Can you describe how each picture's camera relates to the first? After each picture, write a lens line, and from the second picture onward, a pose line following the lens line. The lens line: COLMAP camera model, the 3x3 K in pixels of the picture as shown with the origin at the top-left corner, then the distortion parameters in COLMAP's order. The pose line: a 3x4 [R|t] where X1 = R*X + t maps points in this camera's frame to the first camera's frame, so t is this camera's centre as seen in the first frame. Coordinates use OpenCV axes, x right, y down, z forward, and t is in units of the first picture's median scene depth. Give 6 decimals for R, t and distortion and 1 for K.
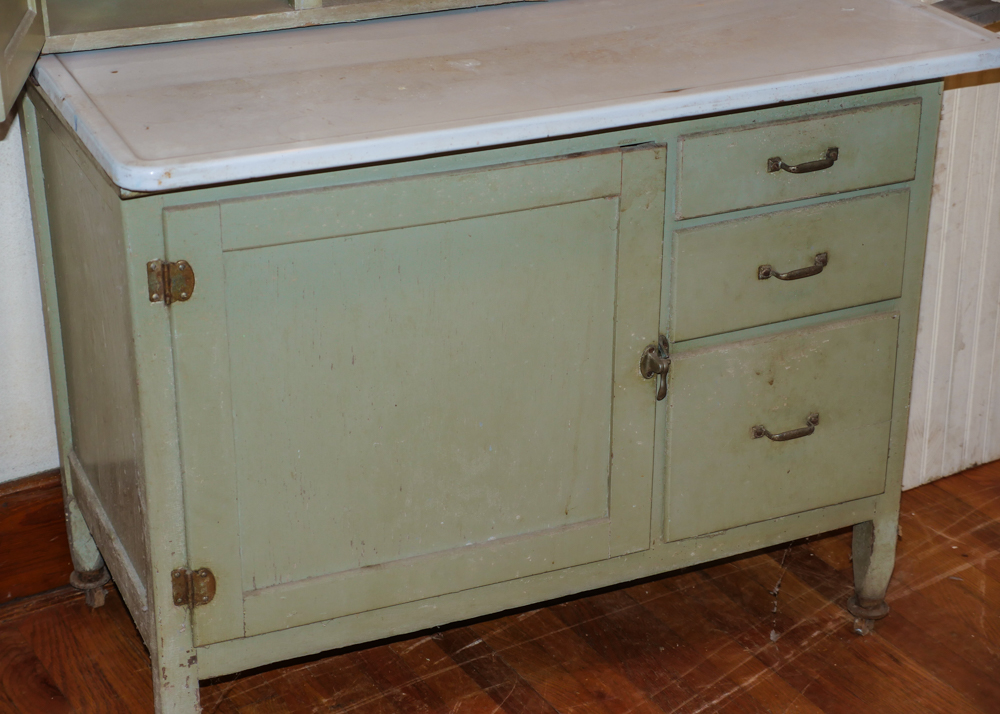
lens RADIAL K [[2028.3, 0, 500.0], [0, 2028.3, 357.0], [0, 0, 1]] dist [0.195868, -0.019551]
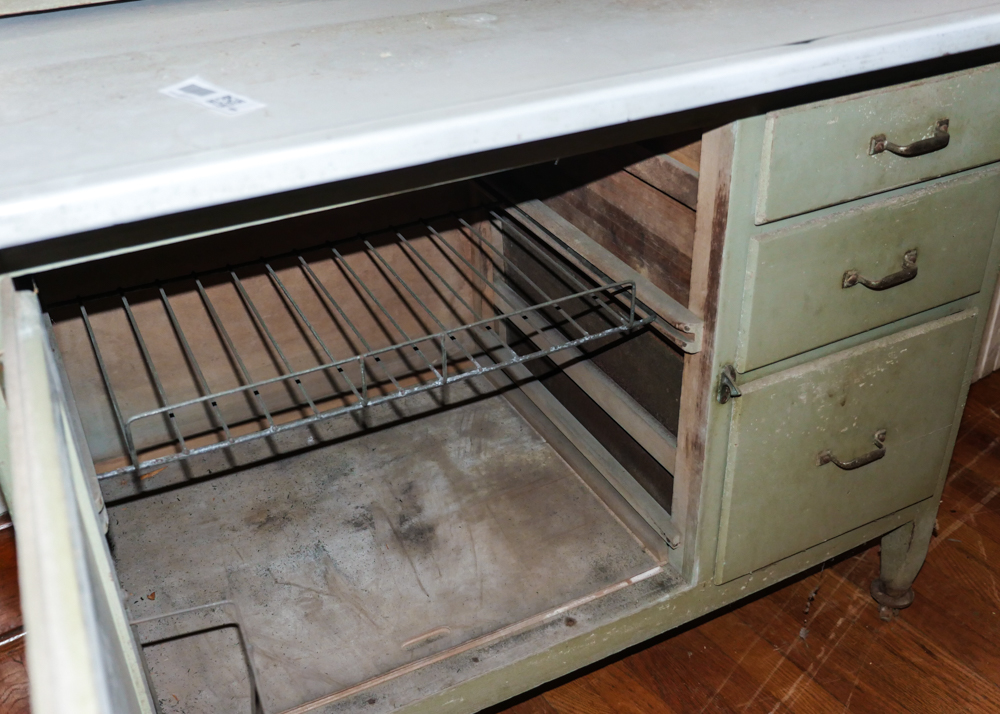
lens RADIAL K [[1063.6, 0, 500.0], [0, 1063.6, 357.0], [0, 0, 1]] dist [-0.012407, -0.003147]
pose [[0.997505, -0.053003, 0.046638, -0.027022], [0.047217, 0.991958, 0.117433, -0.061262], [-0.052487, -0.114938, 0.991985, 0.536136]]
